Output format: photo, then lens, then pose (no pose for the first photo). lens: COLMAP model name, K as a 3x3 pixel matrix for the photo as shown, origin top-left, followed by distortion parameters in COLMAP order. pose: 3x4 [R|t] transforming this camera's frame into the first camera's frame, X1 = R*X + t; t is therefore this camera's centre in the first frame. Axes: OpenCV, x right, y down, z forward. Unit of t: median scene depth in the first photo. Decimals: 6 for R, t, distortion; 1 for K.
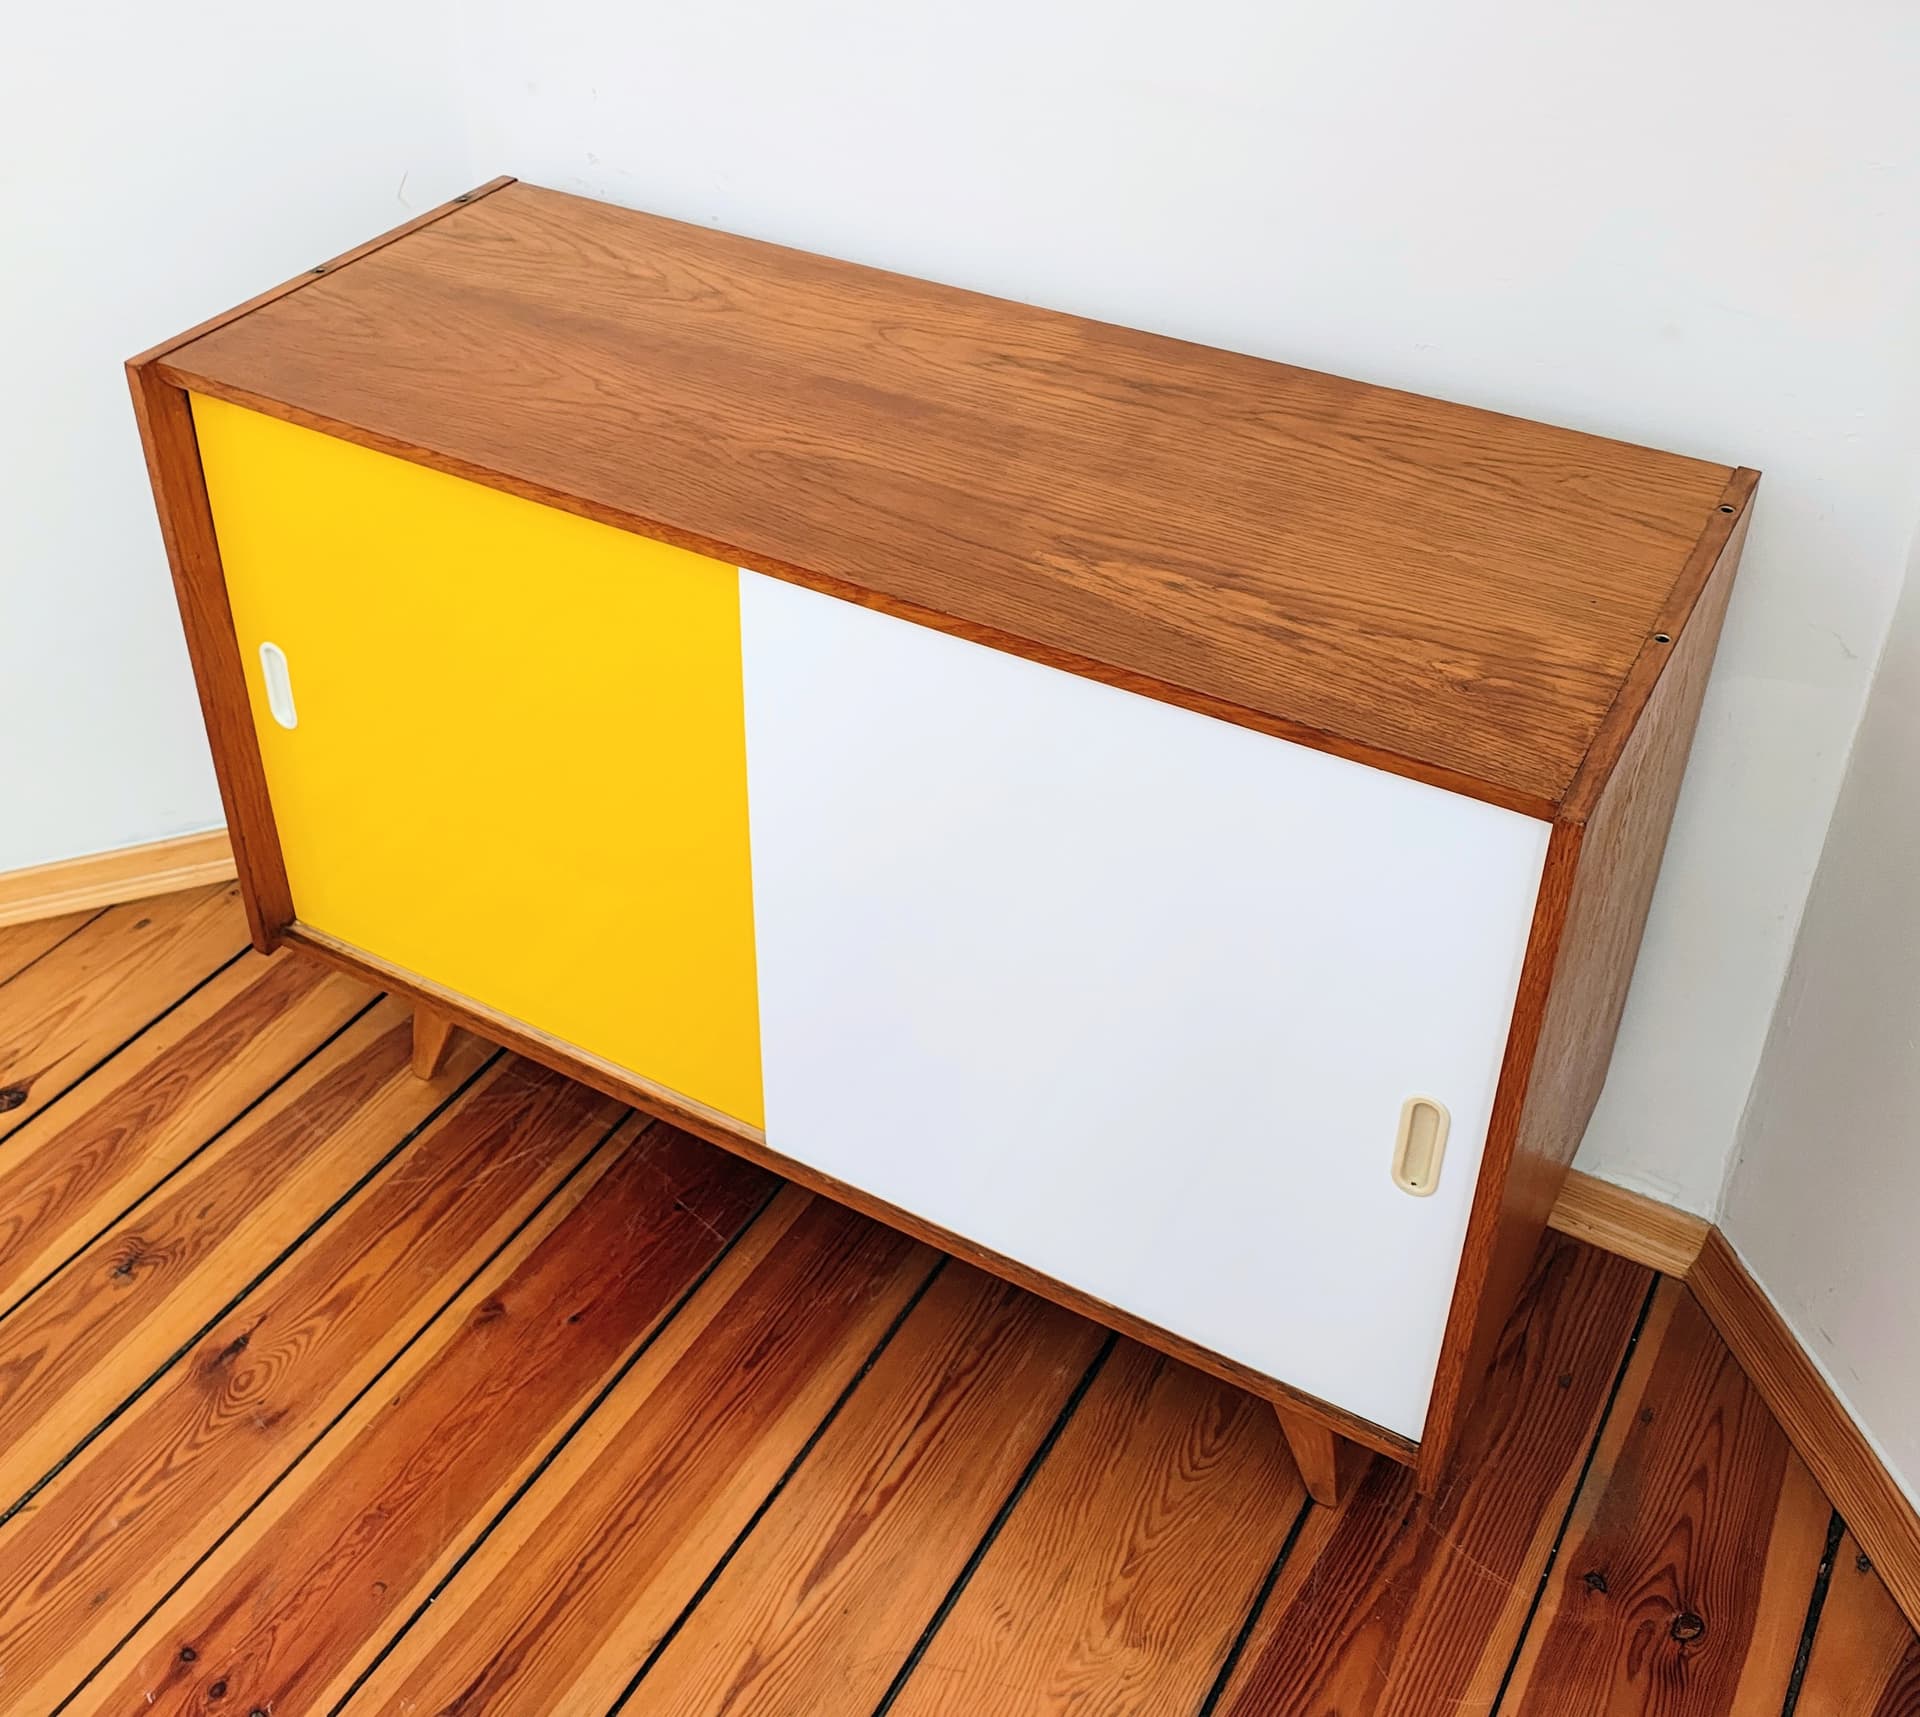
lens RADIAL K [[2060.7, 0, 890.8], [0, 2060.7, 652.2], [0, 0, 1]] dist [-0.013974, 0.000000]
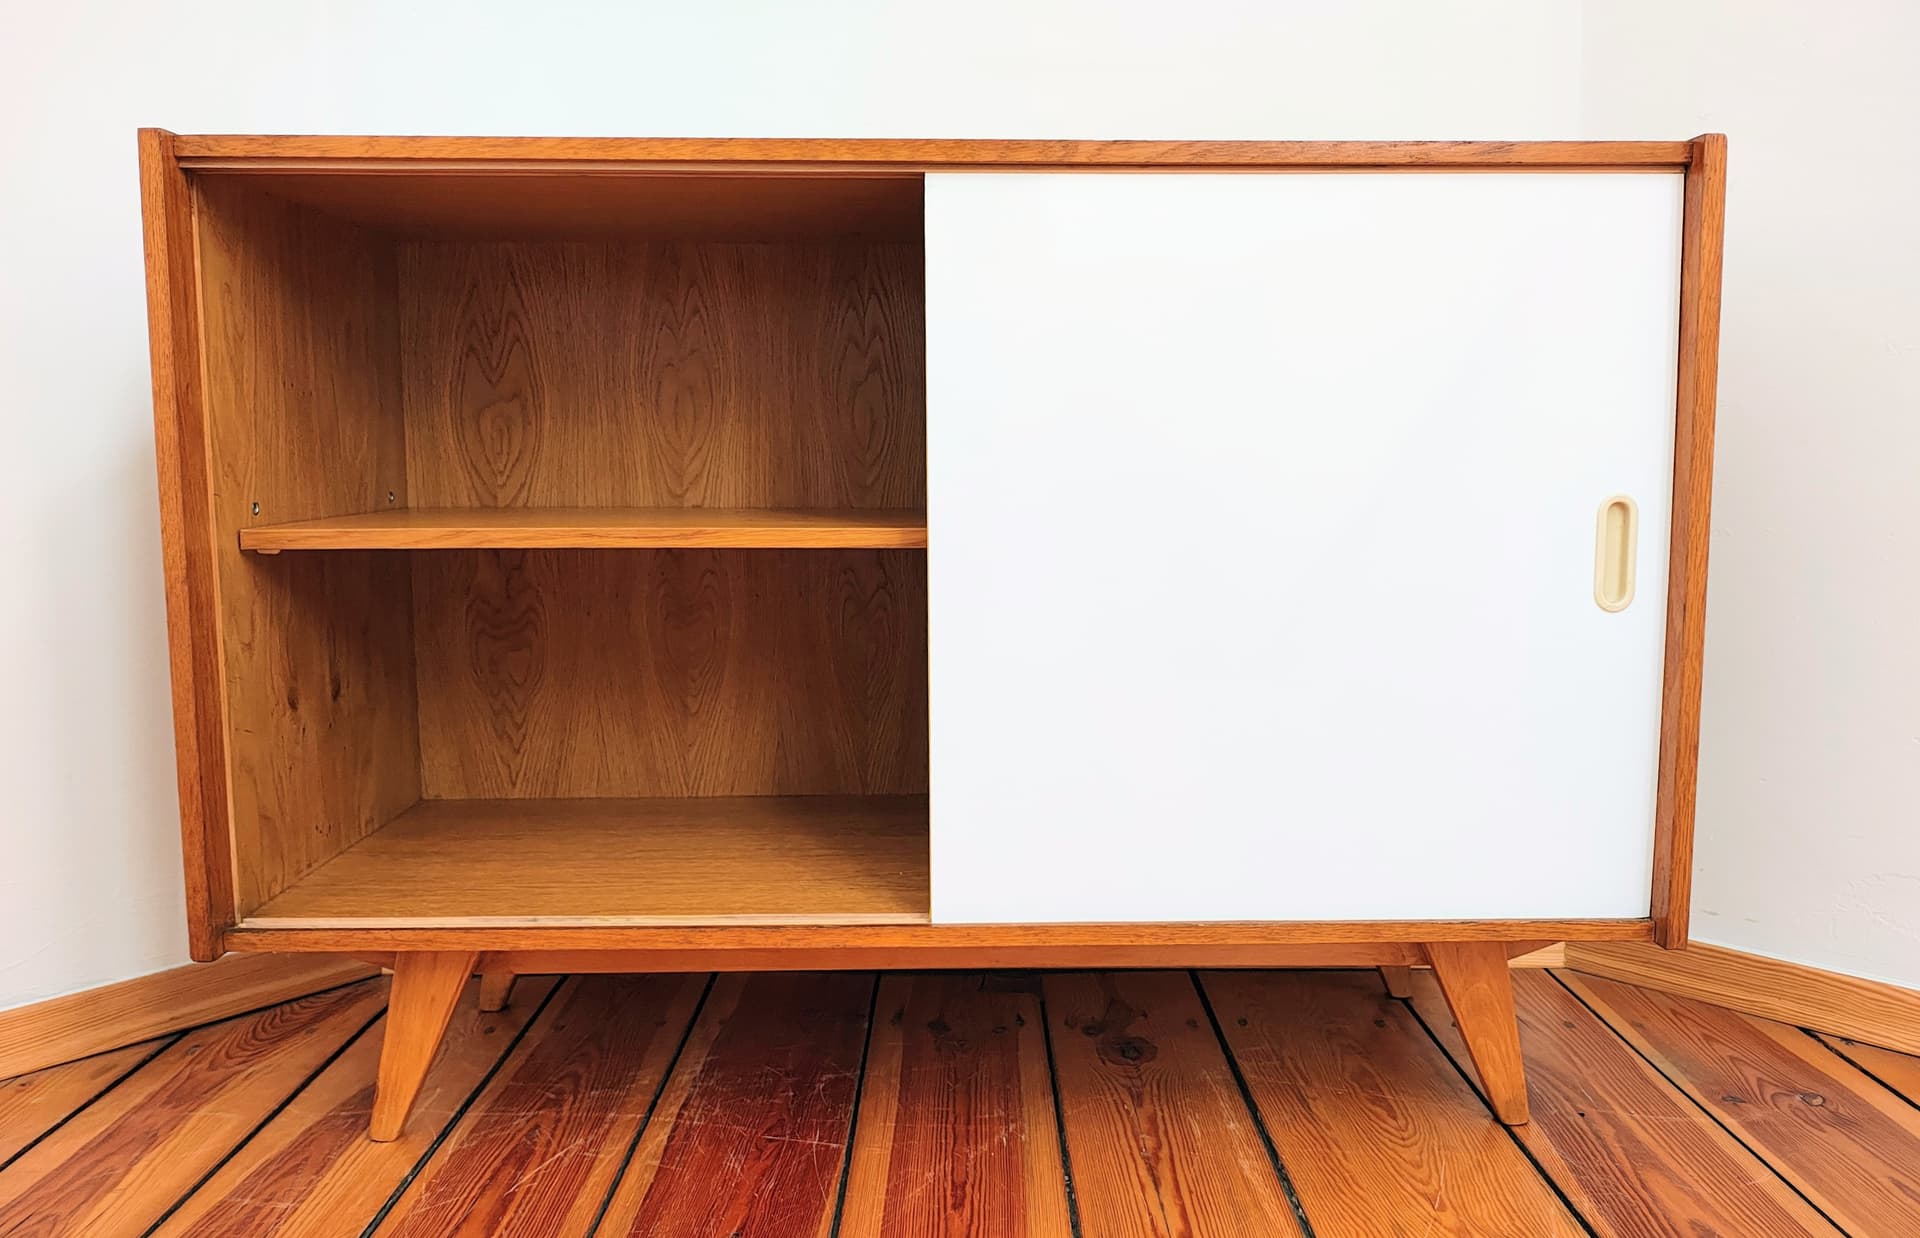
lens RADIAL K [[1469.7, 0, 986.2], [0, 1469.7, 627.9], [0, 0, 1]] dist [-0.001830, -0.038015]
pose [[0.849905, -0.065620, 0.522834, -0.388219], [0.296213, 0.880100, -0.371056, 0.386418], [-0.435797, 0.470232, 0.767439, 0.426625]]
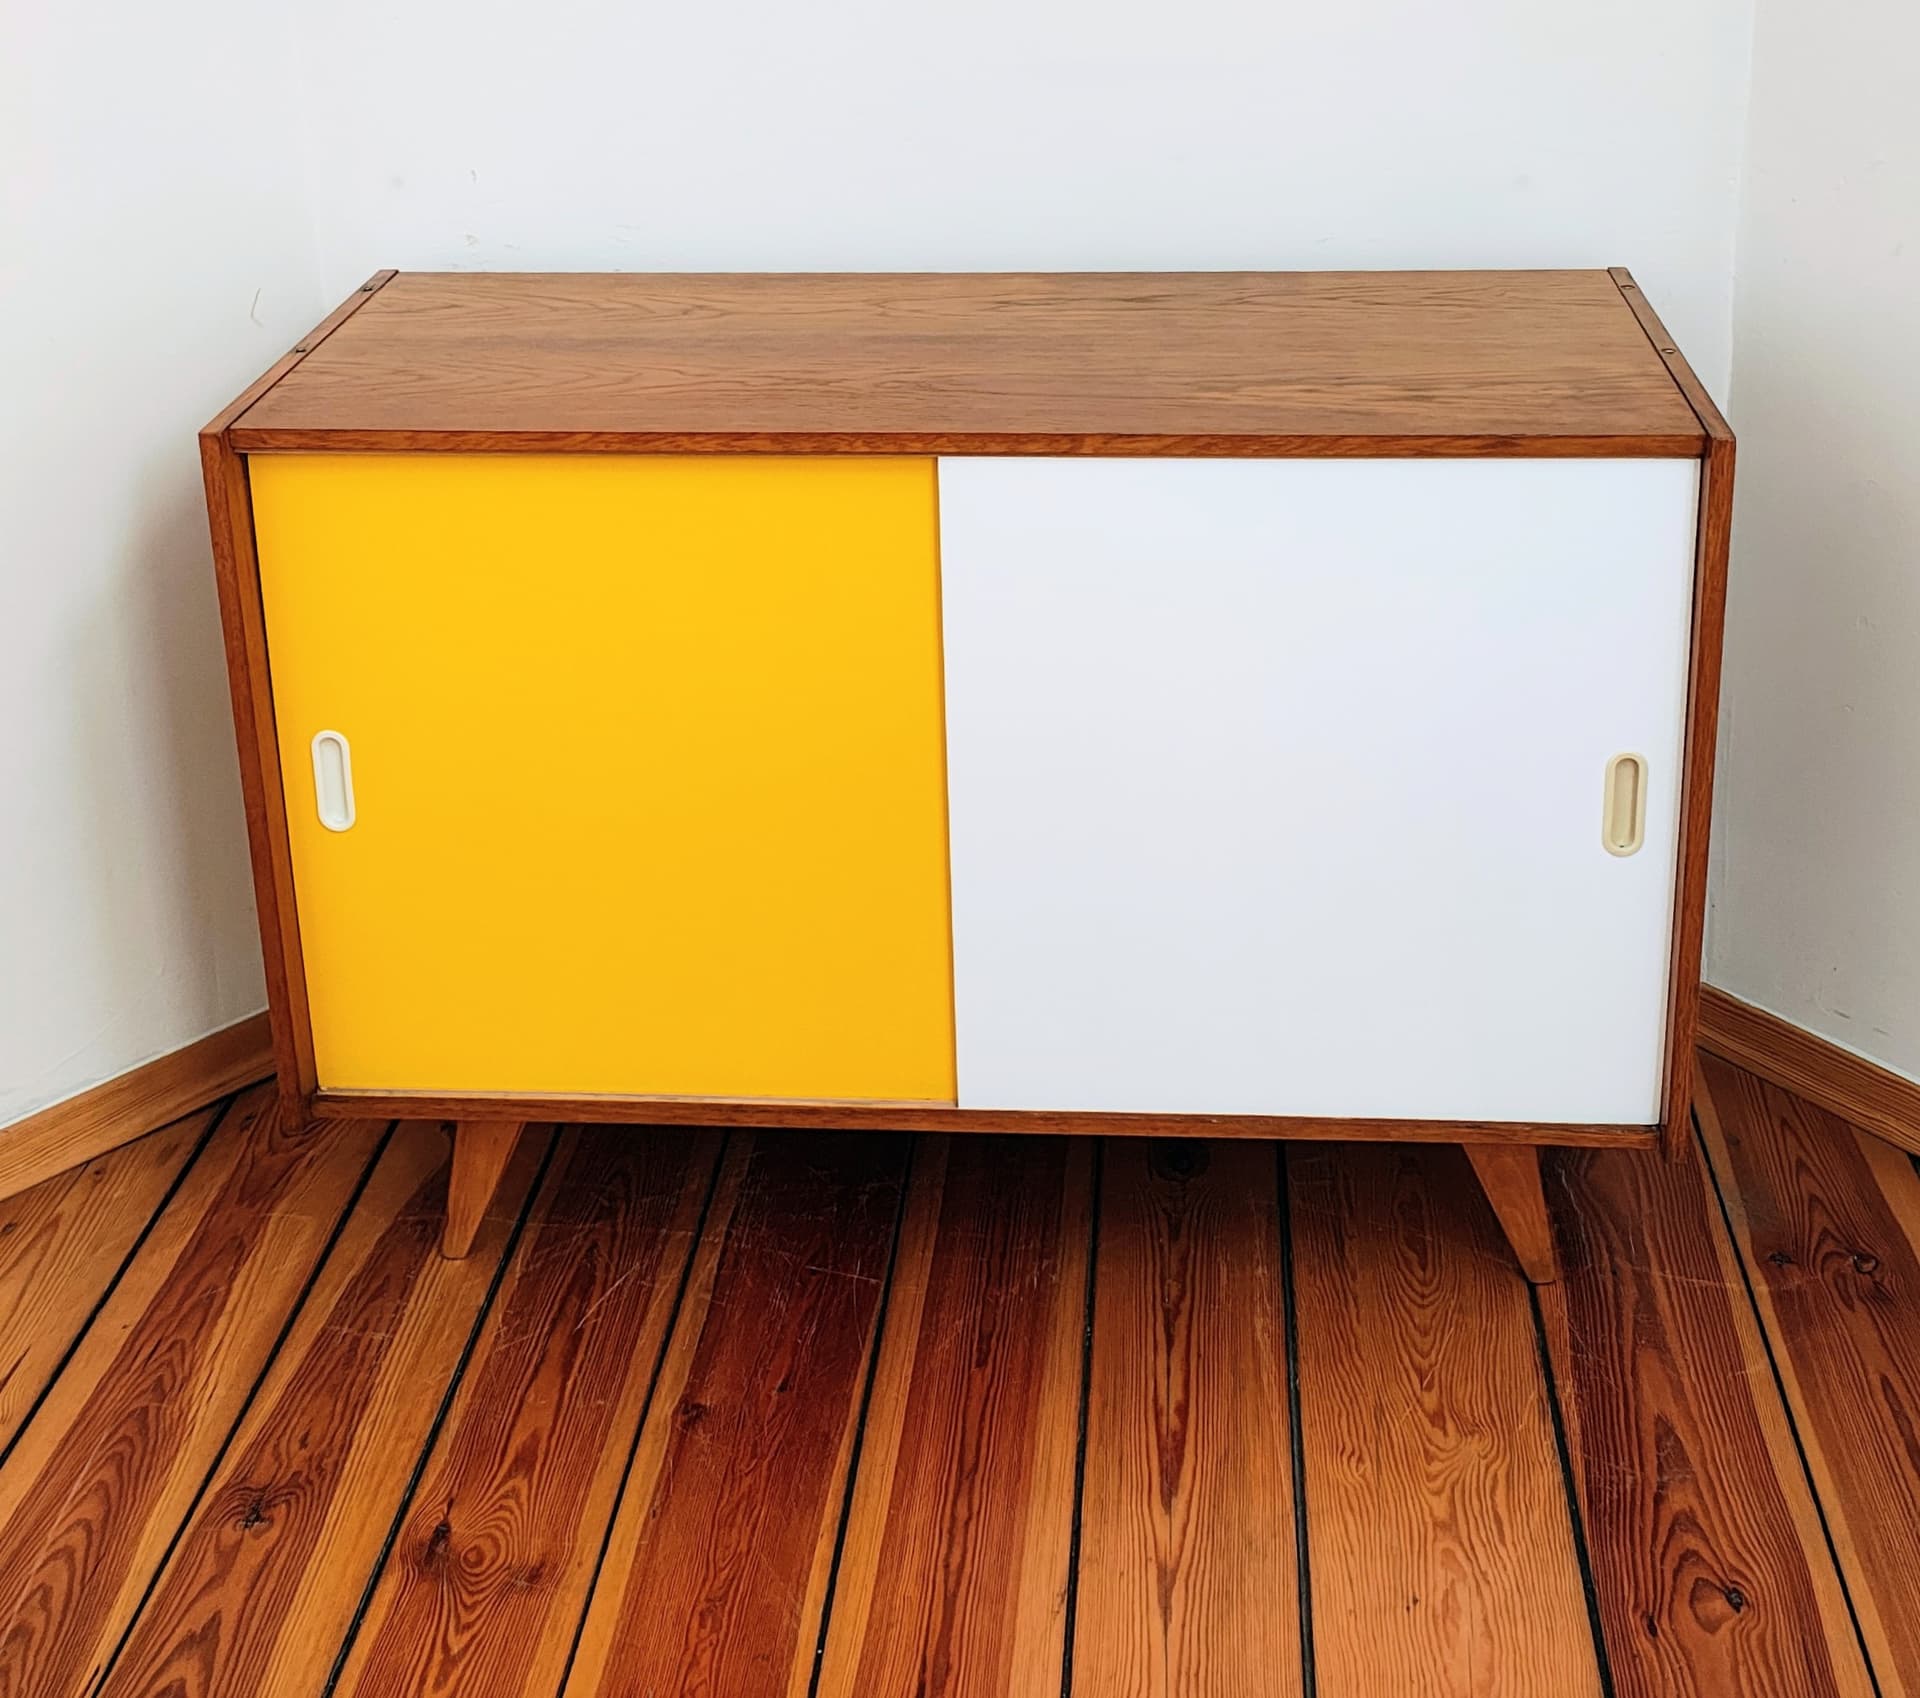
lens RADIAL K [[2530.6, 0, 989.9], [0, 2530.6, 402.7], [0, 0, 1]] dist [-0.003967, 0.000000]
pose [[0.894536, -0.157958, 0.418157, -0.512809], [0.266274, 0.939692, -0.214657, 0.191454], [-0.359032, 0.303363, 0.882648, -0.180622]]
